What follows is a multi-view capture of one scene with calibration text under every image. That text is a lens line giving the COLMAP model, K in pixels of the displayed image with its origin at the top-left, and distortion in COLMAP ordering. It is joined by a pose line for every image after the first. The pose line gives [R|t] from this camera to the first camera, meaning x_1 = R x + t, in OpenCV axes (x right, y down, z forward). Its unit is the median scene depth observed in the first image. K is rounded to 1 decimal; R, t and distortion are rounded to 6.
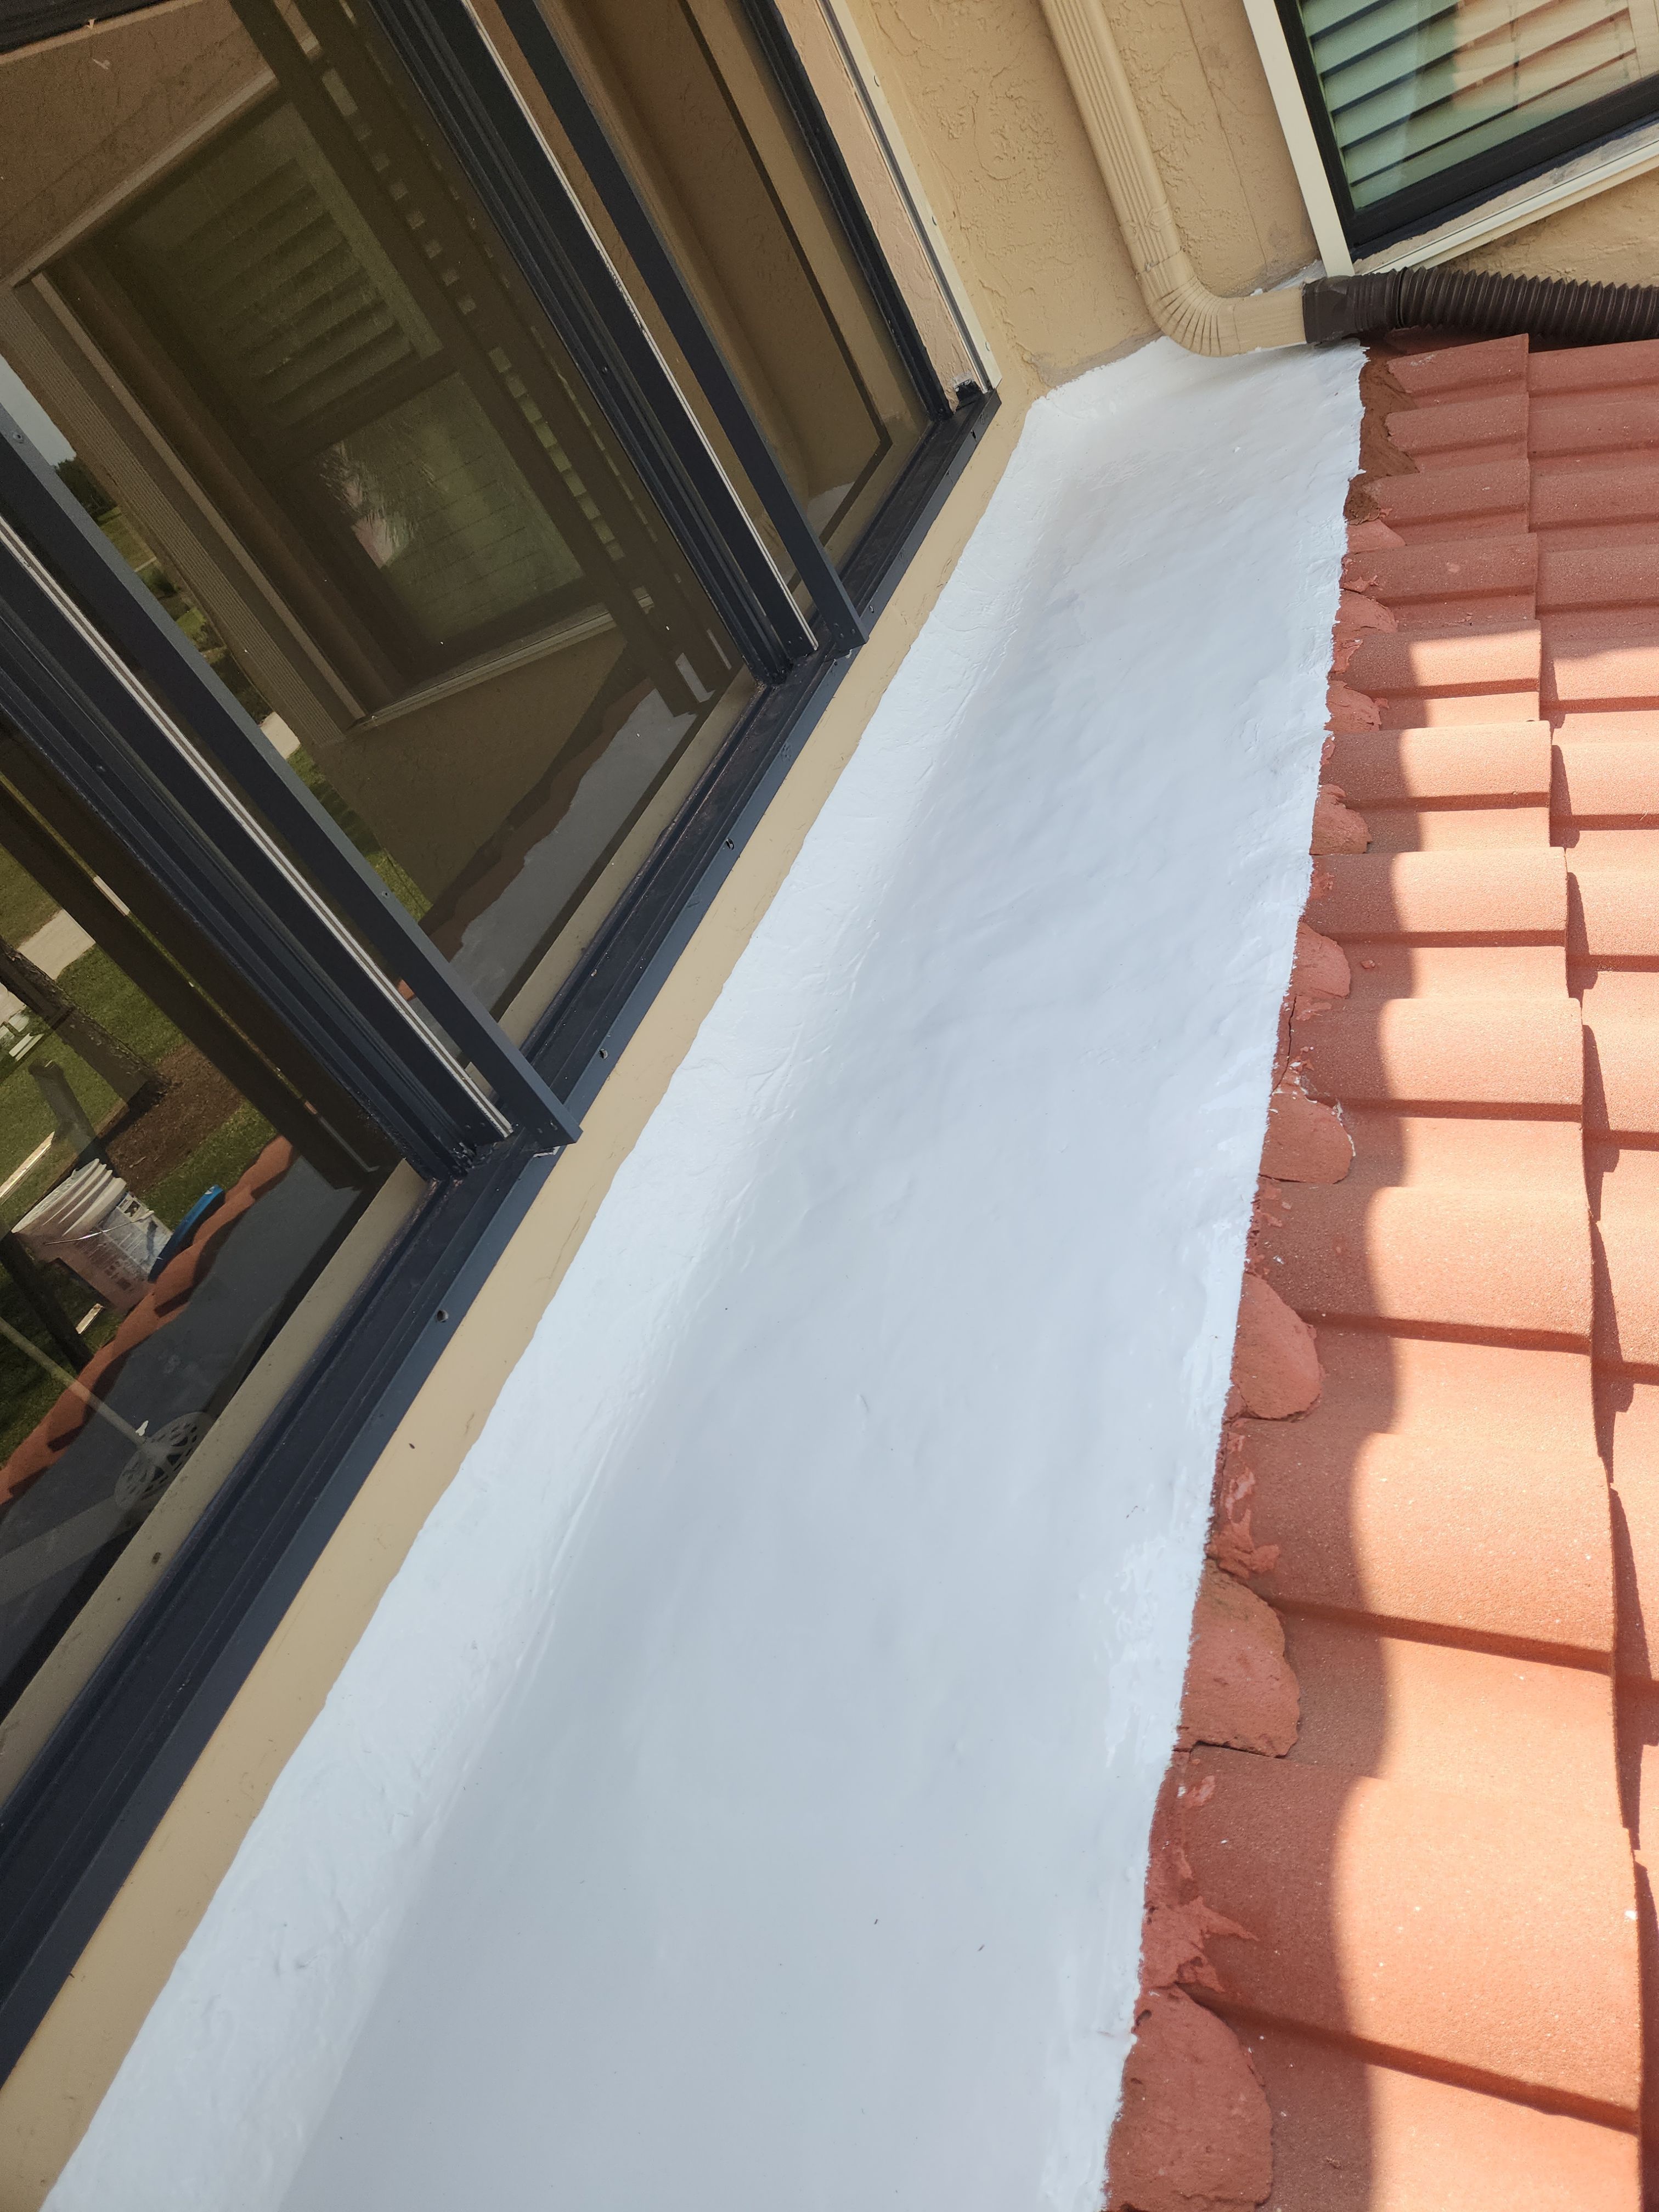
lens RADIAL K [[1480.7, 0, 829.5], [0, 1480.7, 1106.0], [0, 0, 1]] dist [0.086181, -0.077728]
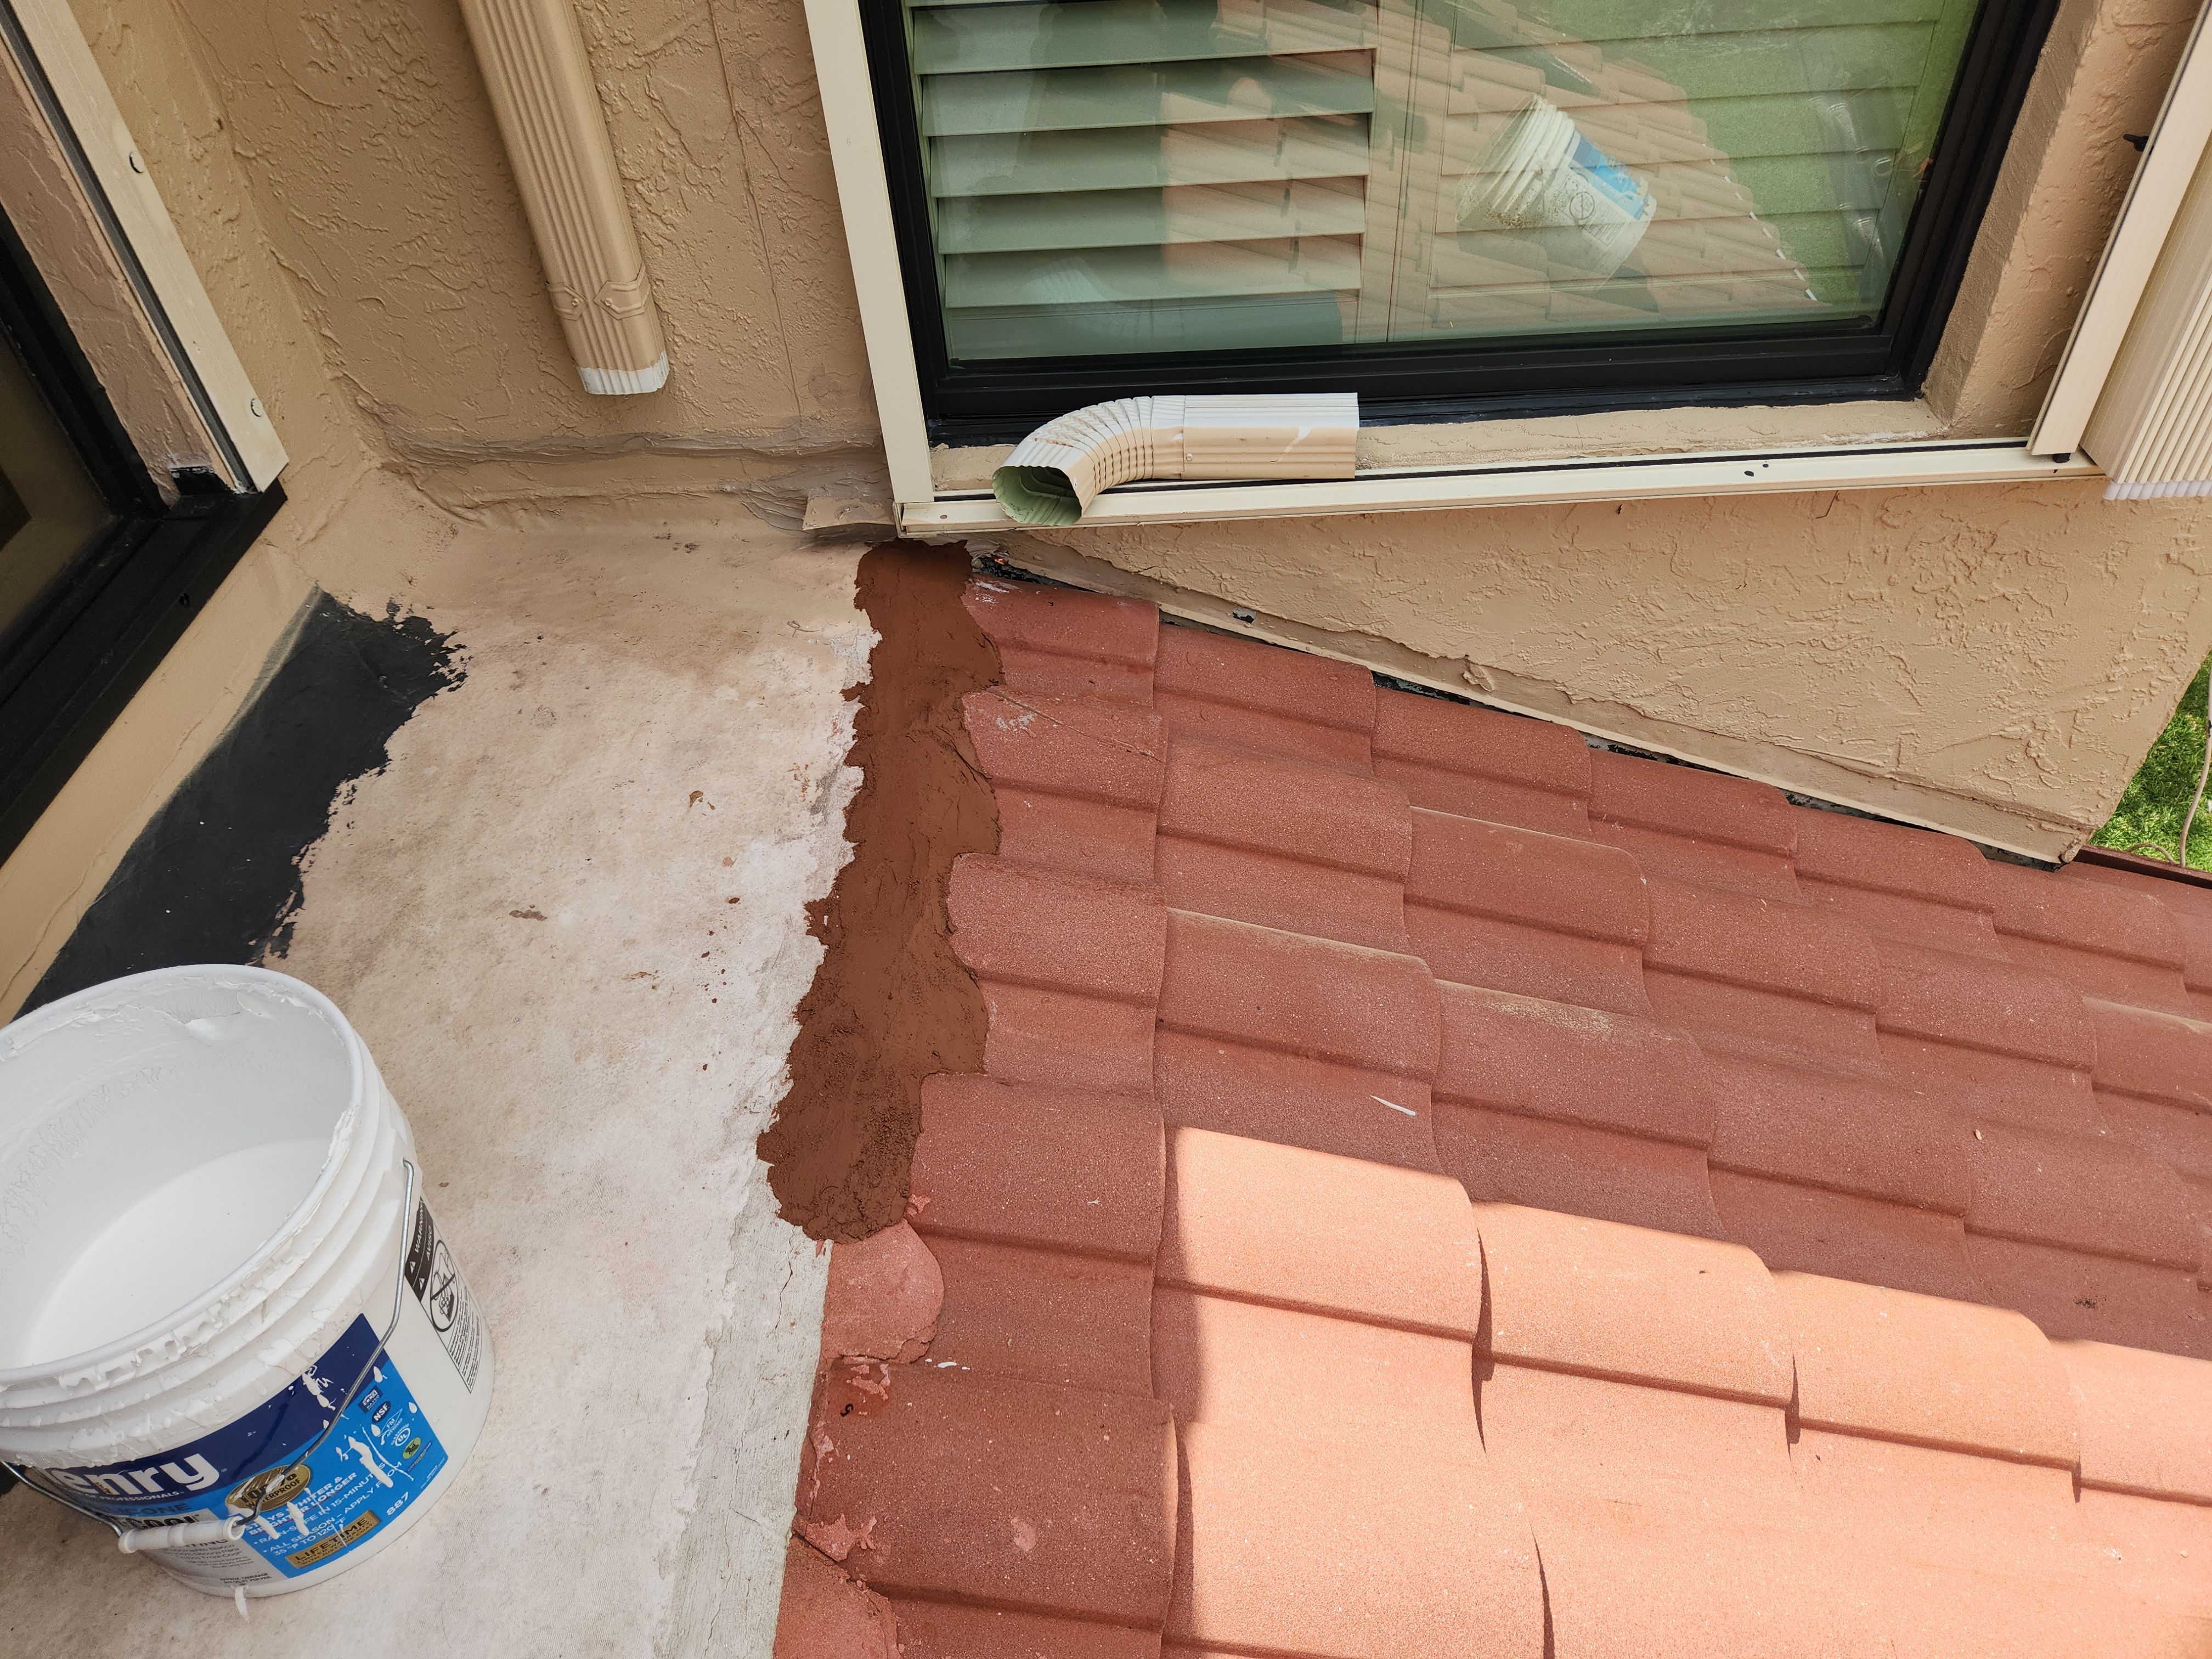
lens RADIAL K [[1493.3, 0, 1071.4], [0, 1493.3, 799.1], [0, 0, 1]] dist [0.082105, -0.090110]
pose [[0.873442, 0.126539, 0.470200, 0.186656], [-0.142730, 0.989761, -0.001226, -0.636826], [-0.465541, -0.066041, 0.882559, 0.634844]]
